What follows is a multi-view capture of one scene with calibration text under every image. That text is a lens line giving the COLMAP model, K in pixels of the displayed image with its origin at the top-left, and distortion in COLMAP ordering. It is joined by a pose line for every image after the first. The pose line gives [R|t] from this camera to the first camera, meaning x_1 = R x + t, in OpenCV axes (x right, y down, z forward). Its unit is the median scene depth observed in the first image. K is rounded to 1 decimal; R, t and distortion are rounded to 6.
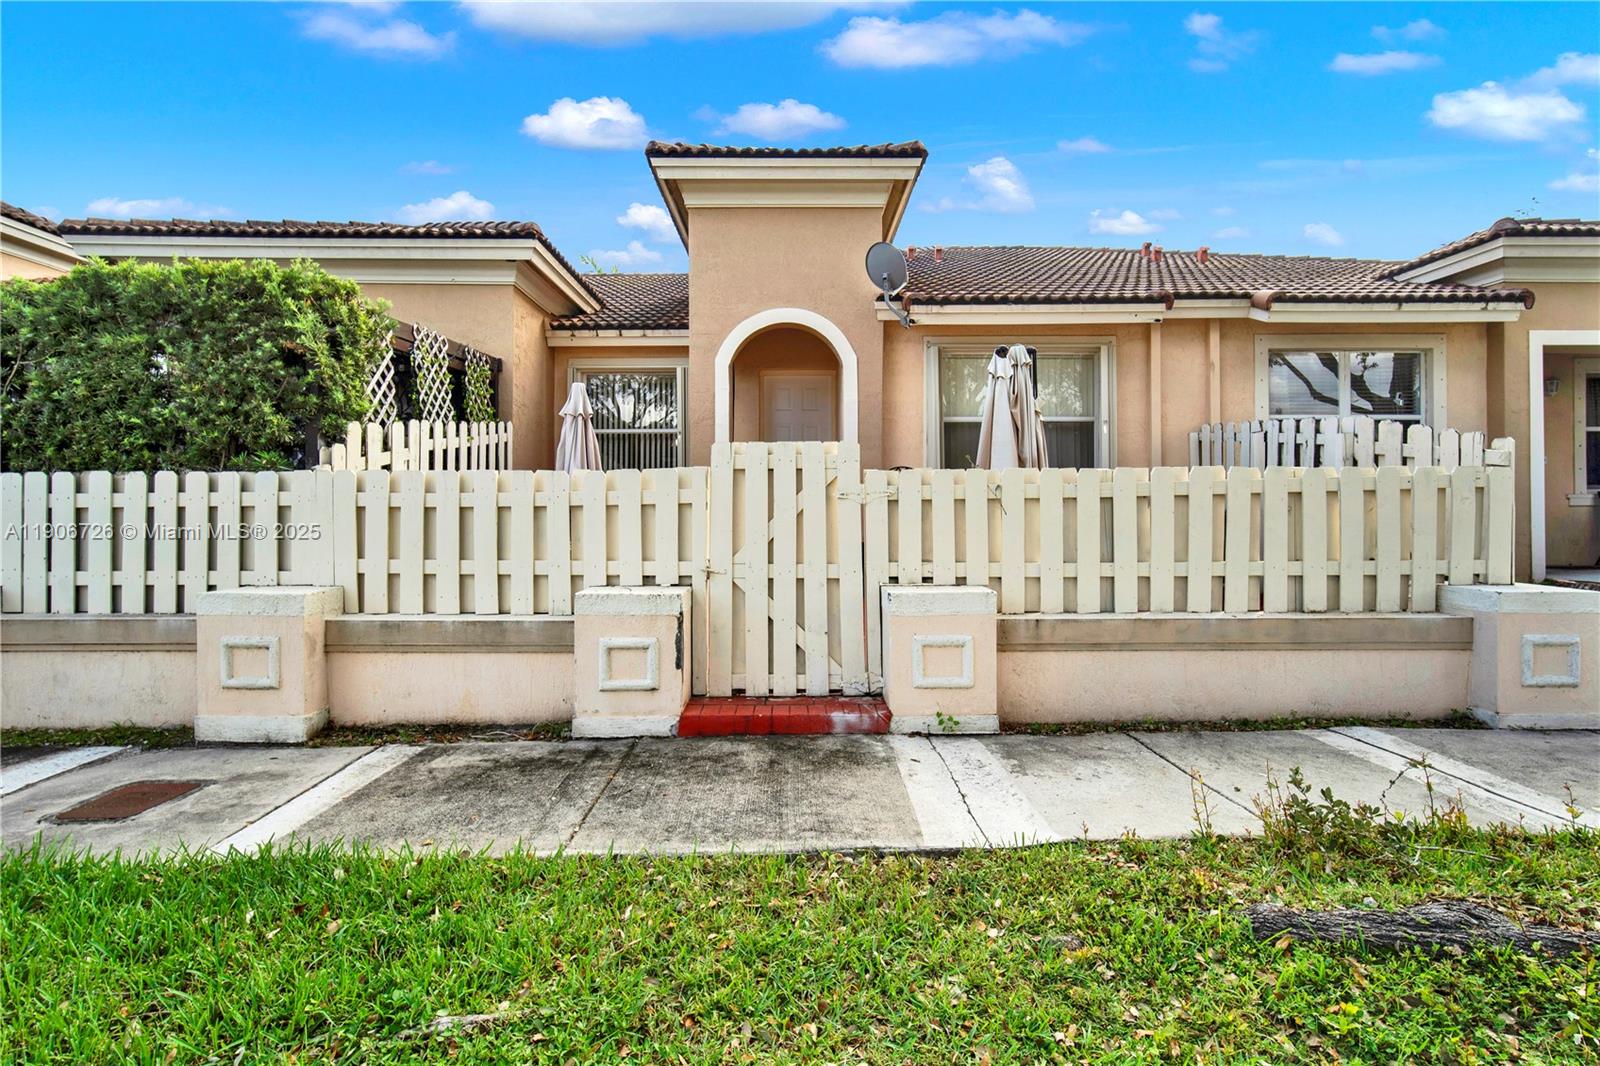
lens RADIAL K [[705.7, 0, 800.2], [0, 705.7, 508.2], [0, 0, 1]] dist [-0.010023, 0.000234]
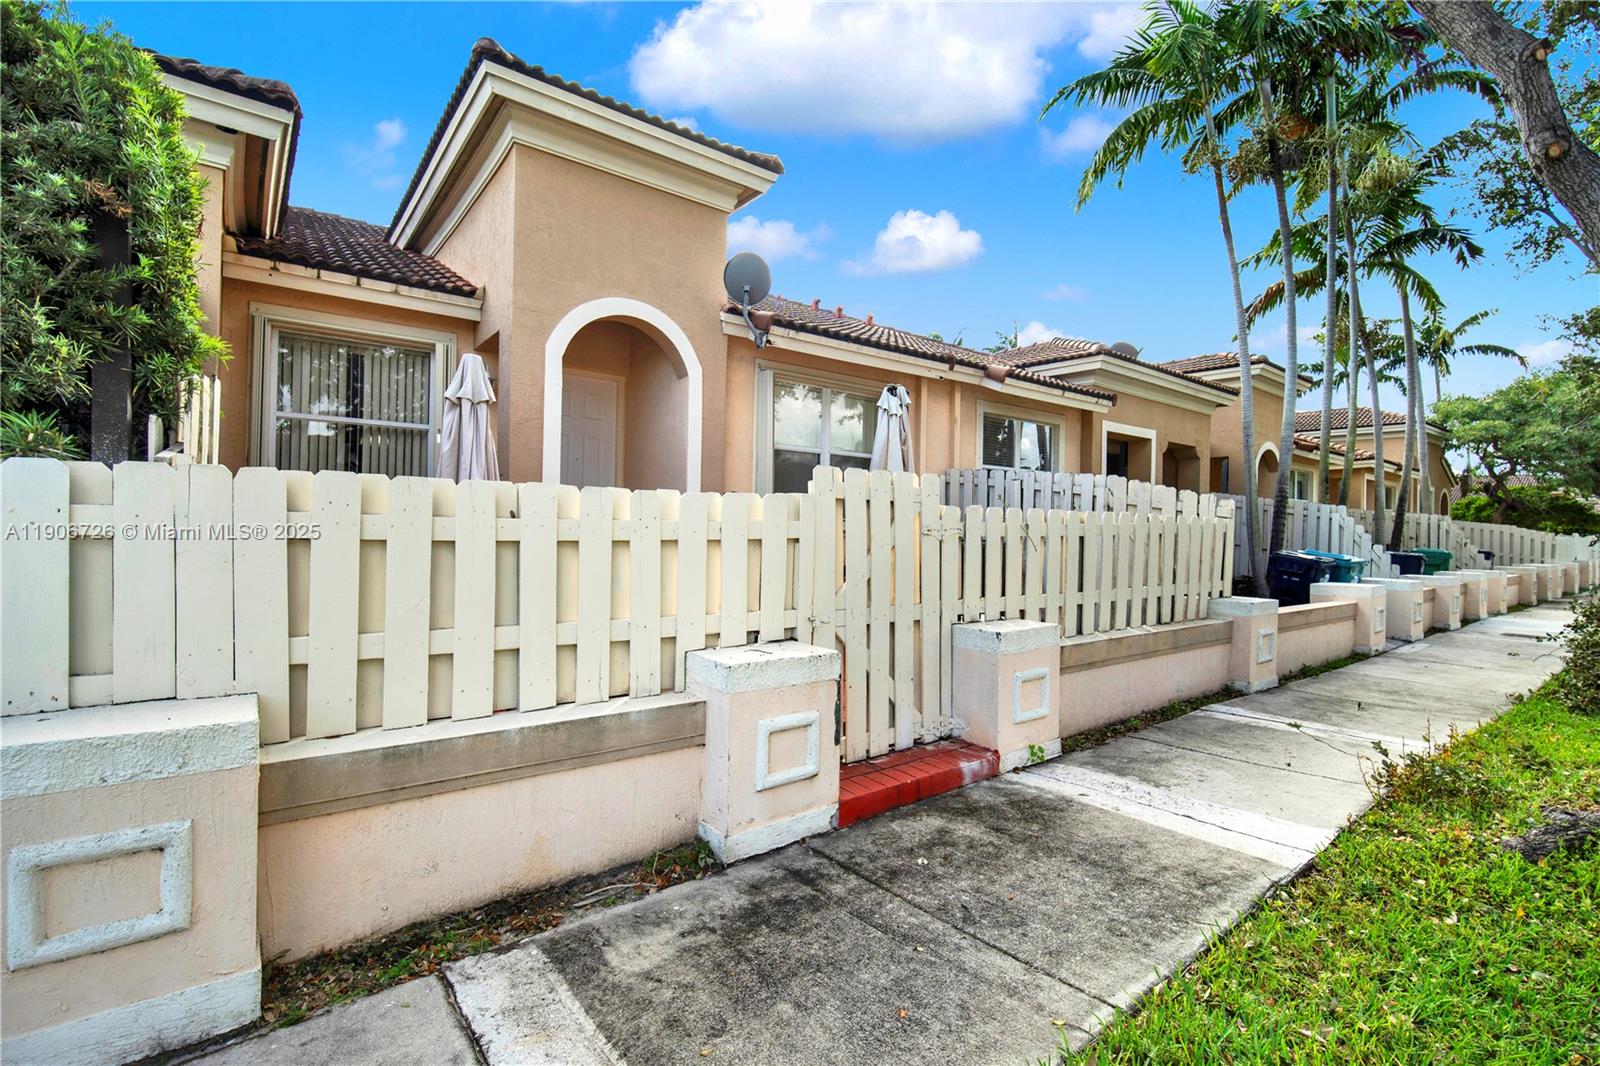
lens RADIAL K [[701.3, 0, 807.6], [0, 701.3, 531.1], [0, 0, 1]] dist [-0.009433, 0.000402]
pose [[0.801214, 0.015533, 0.598176, -0.645912], [-0.019293, 0.999814, -0.000120, -0.015630], [-0.598067, -0.011444, 0.801365, 0.356284]]
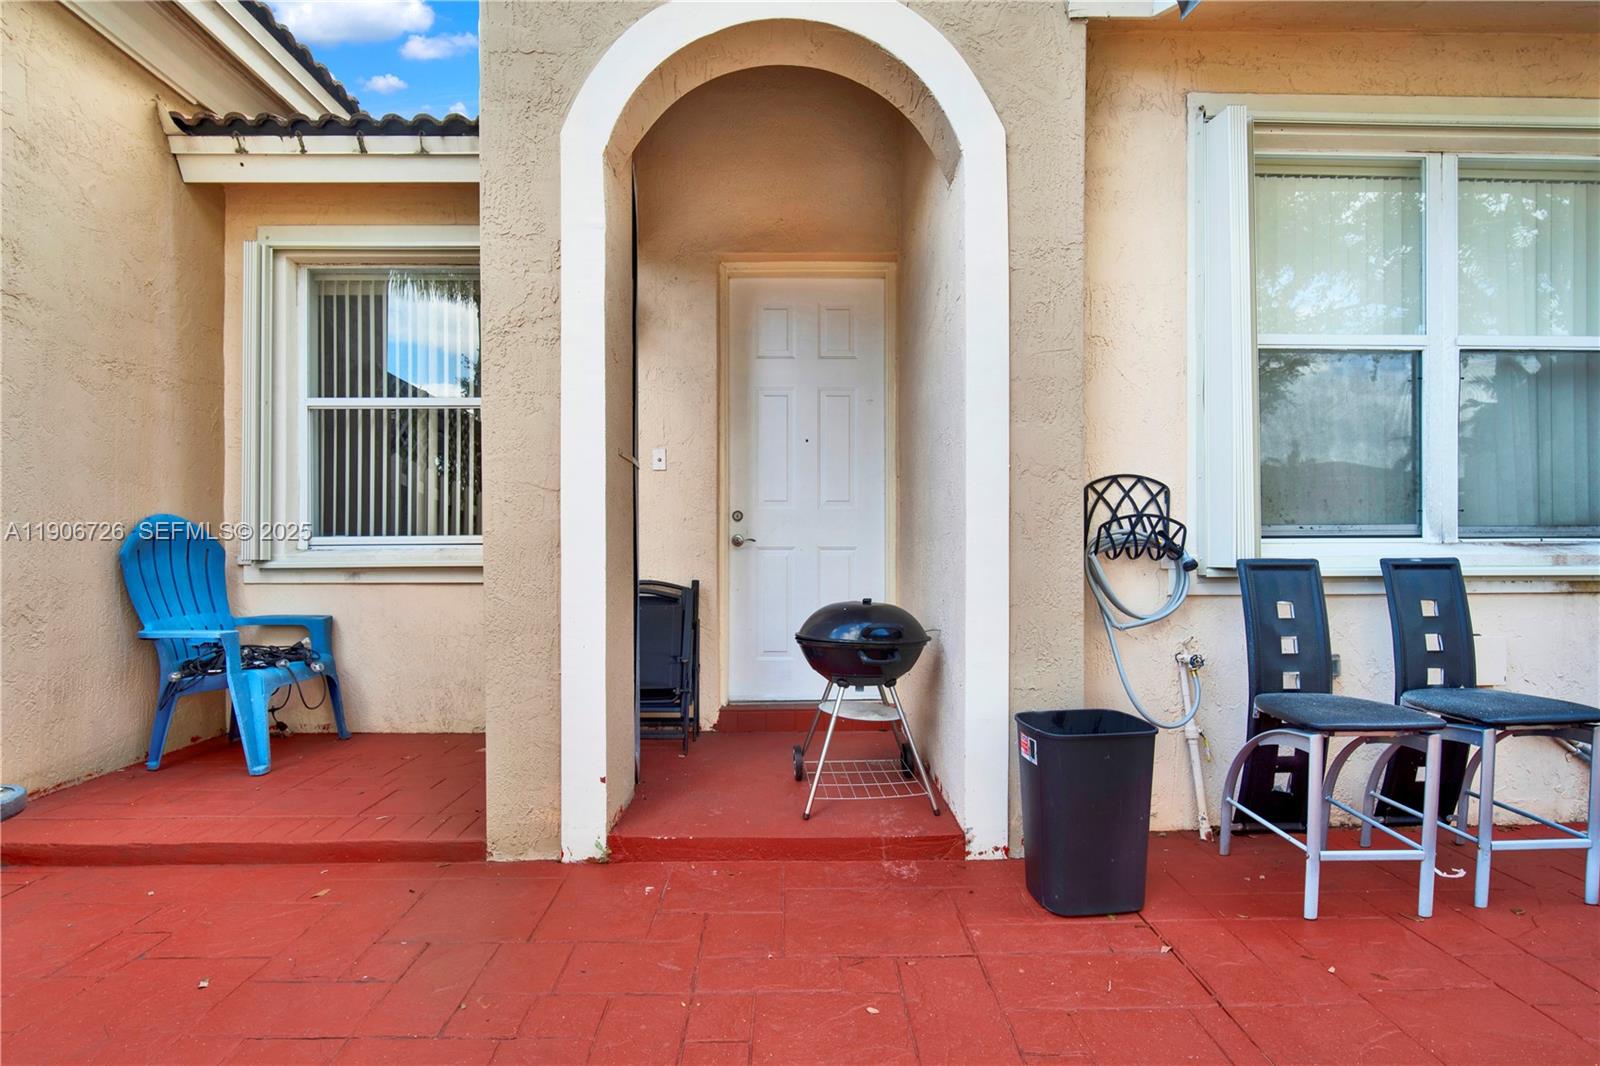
lens RADIAL K [[752.3, 0, 801.5], [0, 752.3, 567.0], [0, 0, 1]] dist [-0.014782, -0.000063]
pose [[0.999997, 0.001501, -0.001951, -0.019016], [-0.001503, 0.999998, -0.000974, -0.028161], [0.001950, 0.000977, 0.999998, 1.226276]]
